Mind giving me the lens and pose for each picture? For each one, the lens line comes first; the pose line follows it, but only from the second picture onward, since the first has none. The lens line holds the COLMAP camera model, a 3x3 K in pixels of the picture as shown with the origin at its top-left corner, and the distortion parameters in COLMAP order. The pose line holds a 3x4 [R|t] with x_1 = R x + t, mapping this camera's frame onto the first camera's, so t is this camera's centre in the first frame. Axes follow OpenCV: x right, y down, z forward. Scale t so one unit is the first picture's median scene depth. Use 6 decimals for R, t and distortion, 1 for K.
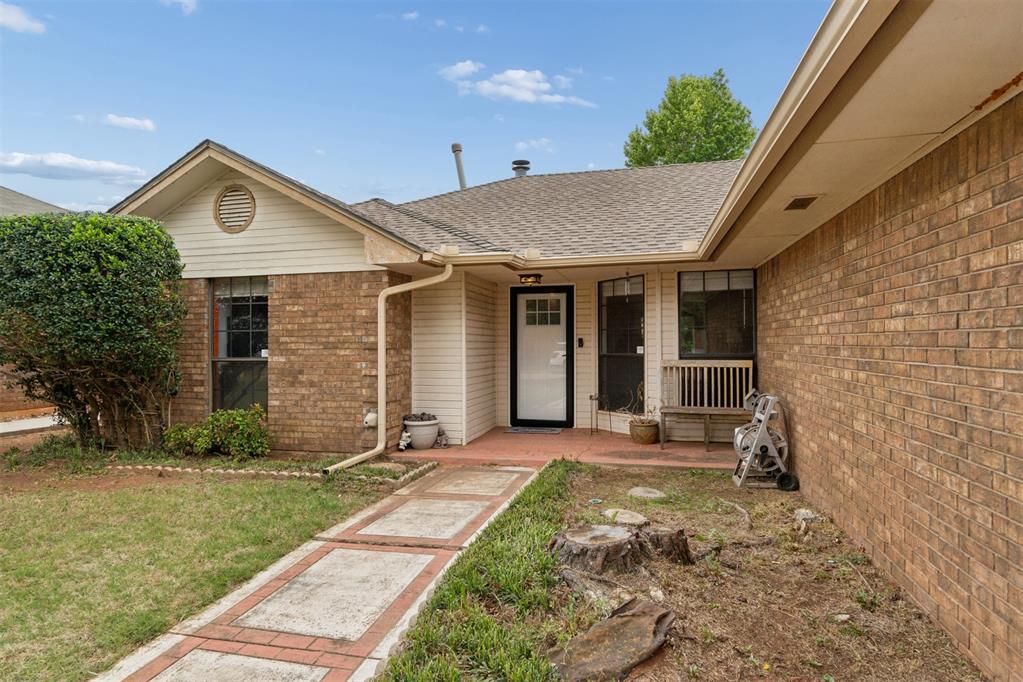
lens RADIAL K [[561.6, 0, 512.6], [0, 561.6, 340.3], [0, 0, 1]] dist [-0.005840, -0.000875]
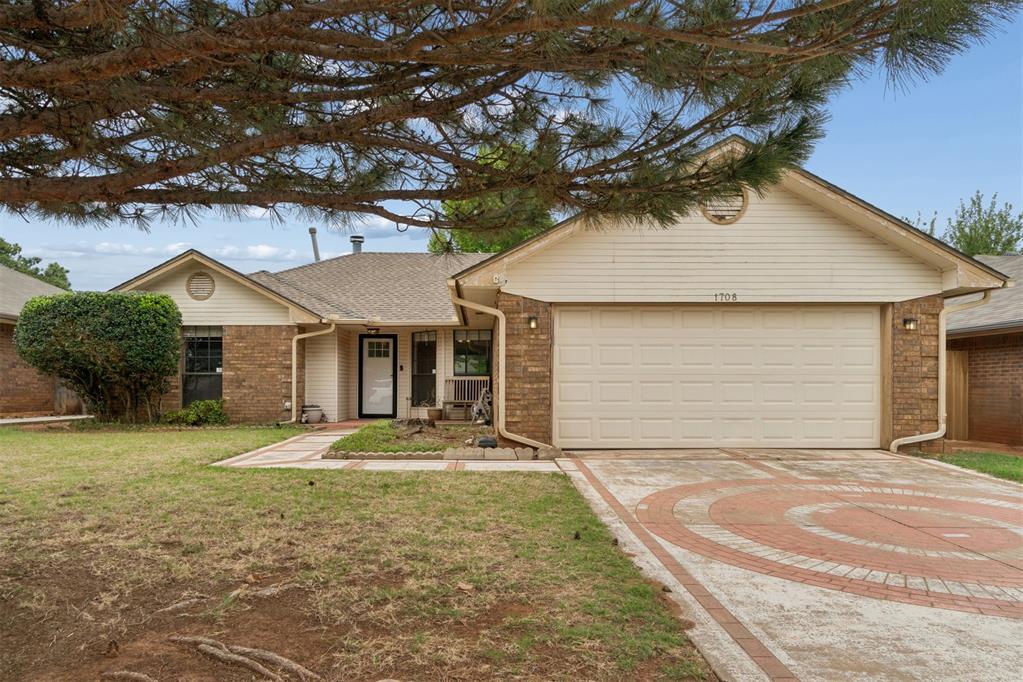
lens RADIAL K [[651.3, 0, 502.0], [0, 651.3, 379.6], [0, 0, 1]] dist [0.002778, 0.000196]
pose [[0.962185, 0.007816, 0.272286, -0.146916], [-0.006306, 0.999960, -0.006420, 0.060260], [-0.272325, 0.004460, 0.962195, -1.179488]]
